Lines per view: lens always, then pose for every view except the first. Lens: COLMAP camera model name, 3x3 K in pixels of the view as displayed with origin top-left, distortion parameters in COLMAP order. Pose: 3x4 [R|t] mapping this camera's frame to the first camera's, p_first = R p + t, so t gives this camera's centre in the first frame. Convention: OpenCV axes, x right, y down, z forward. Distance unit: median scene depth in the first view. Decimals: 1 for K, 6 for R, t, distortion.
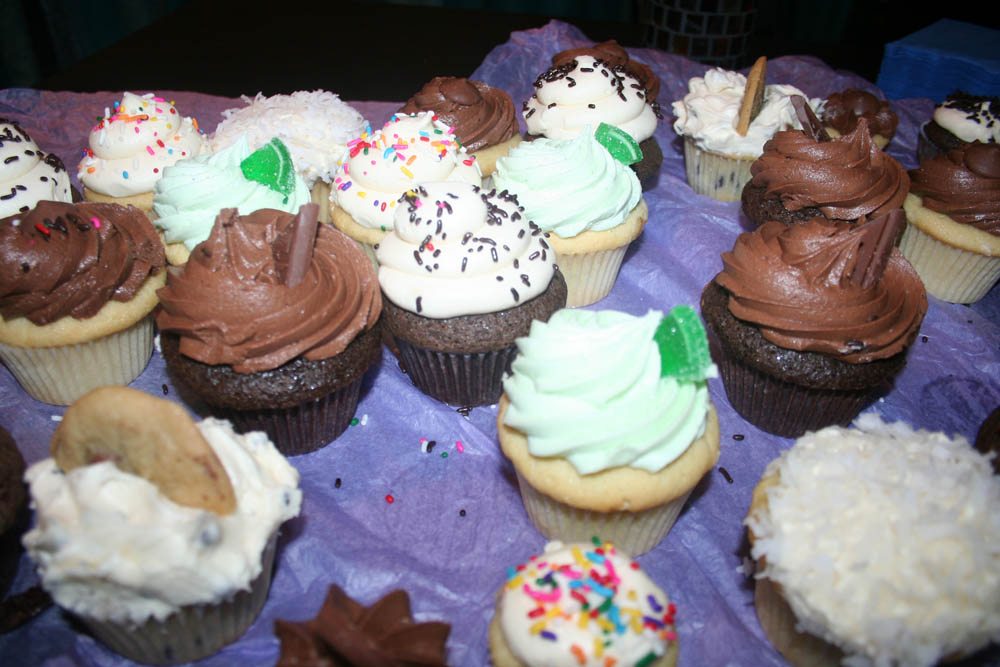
lens RADIAL K [[878.7, 0, 500.0], [0, 878.7, 331.6], [0, 0, 1]] dist [-0.013643, -0.004182]
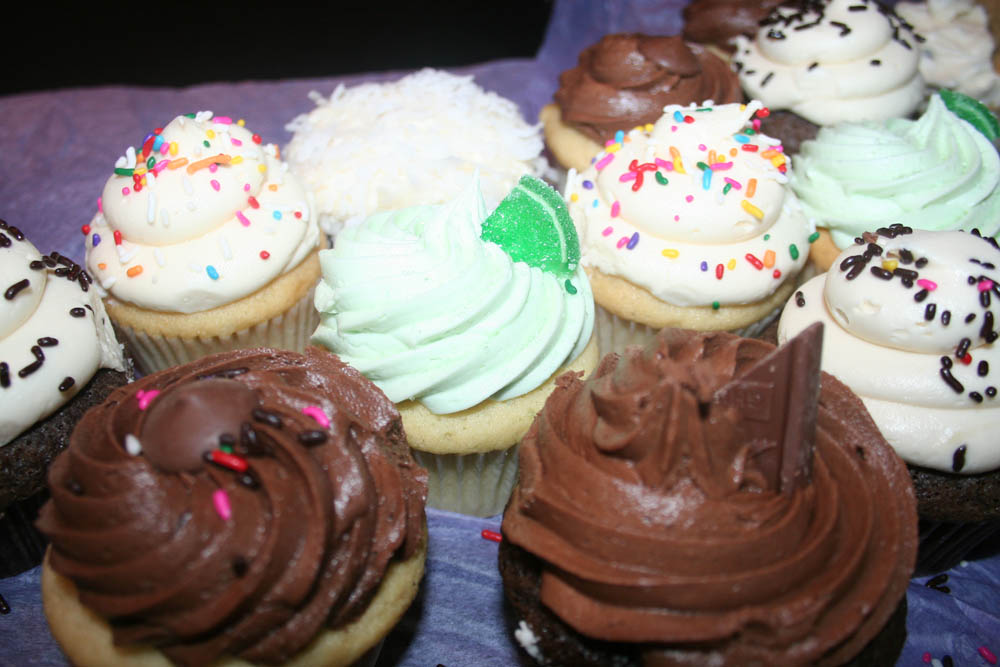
lens RADIAL K [[925.6, 0, 500.1], [0, 925.6, 335.2], [0, 0, 1]] dist [-0.056630, 0.000000]
pose [[0.945375, -0.173503, 0.275977, -0.447177], [0.148507, 0.982864, 0.109197, -0.186602], [-0.290194, -0.062248, 0.954941, 0.431204]]
